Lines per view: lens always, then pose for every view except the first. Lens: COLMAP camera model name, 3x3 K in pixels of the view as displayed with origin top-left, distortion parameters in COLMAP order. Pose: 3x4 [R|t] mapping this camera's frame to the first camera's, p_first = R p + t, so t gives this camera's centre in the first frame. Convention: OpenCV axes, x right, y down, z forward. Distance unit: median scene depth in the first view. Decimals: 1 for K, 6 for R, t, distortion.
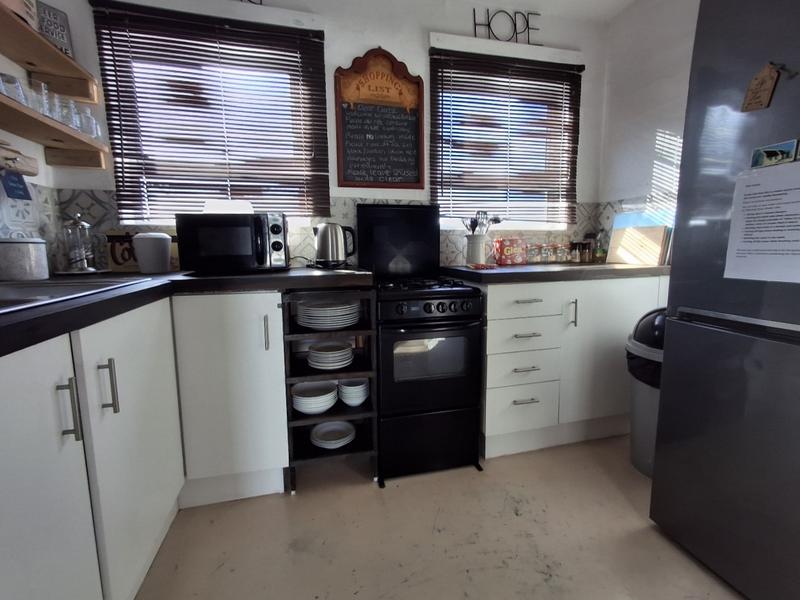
lens RADIAL K [[374.5, 0, 382.1], [0, 374.5, 300.4], [0, 0, 1]] dist [0.001039, 0.000529]
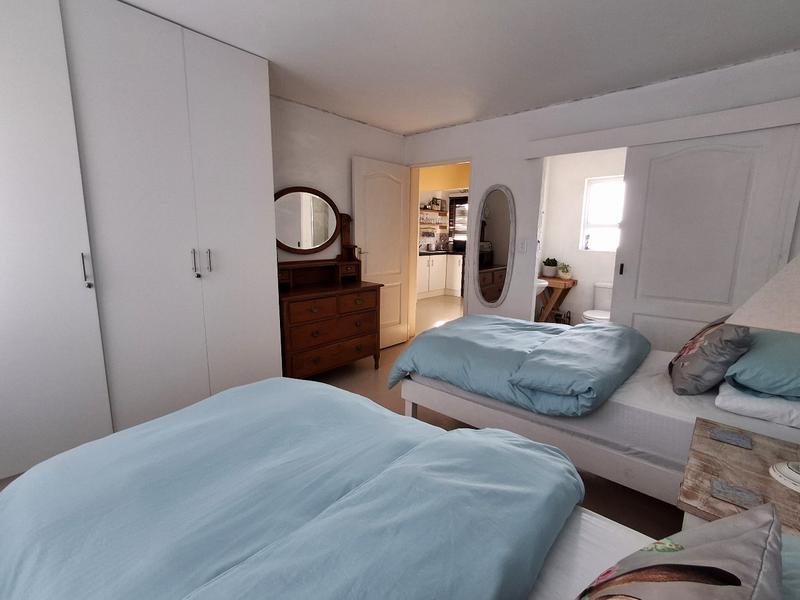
lens RADIAL K [[365.9, 0, 400.2], [0, 365.9, 296.5], [0, 0, 1]] dist [0.000757, 0.000653]
pose [[0.571377, 0.158237, -0.805288, 2.828421], [-0.138653, 0.985743, 0.095317, 0.146236], [0.808890, 0.057193, 0.585171, -2.201821]]
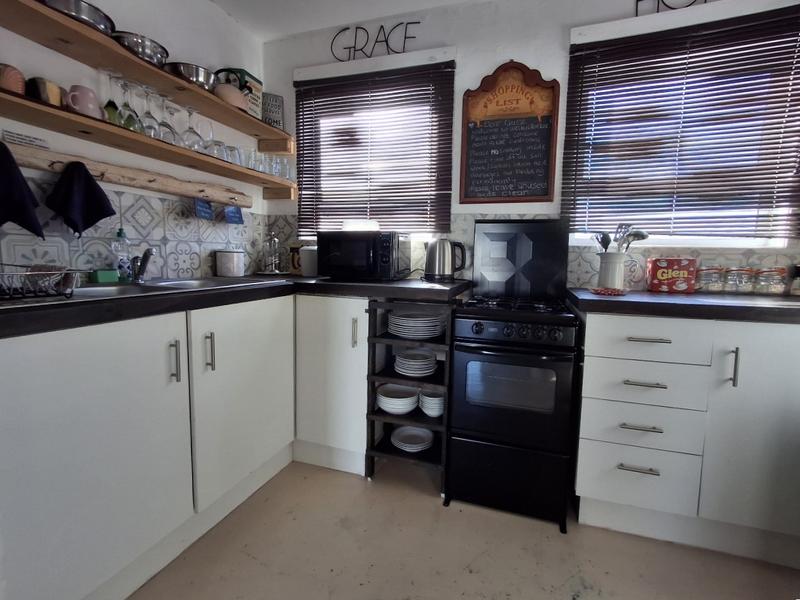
lens RADIAL K [[365.9, 0, 400.2], [0, 365.9, 296.5], [0, 0, 1]] dist [0.000757, 0.000653]
pose [[0.844822, 0.084942, -0.528263, 0.325933], [-0.104425, 0.994508, -0.007088, -0.026464], [0.524759, 0.061152, 0.849051, 0.077955]]
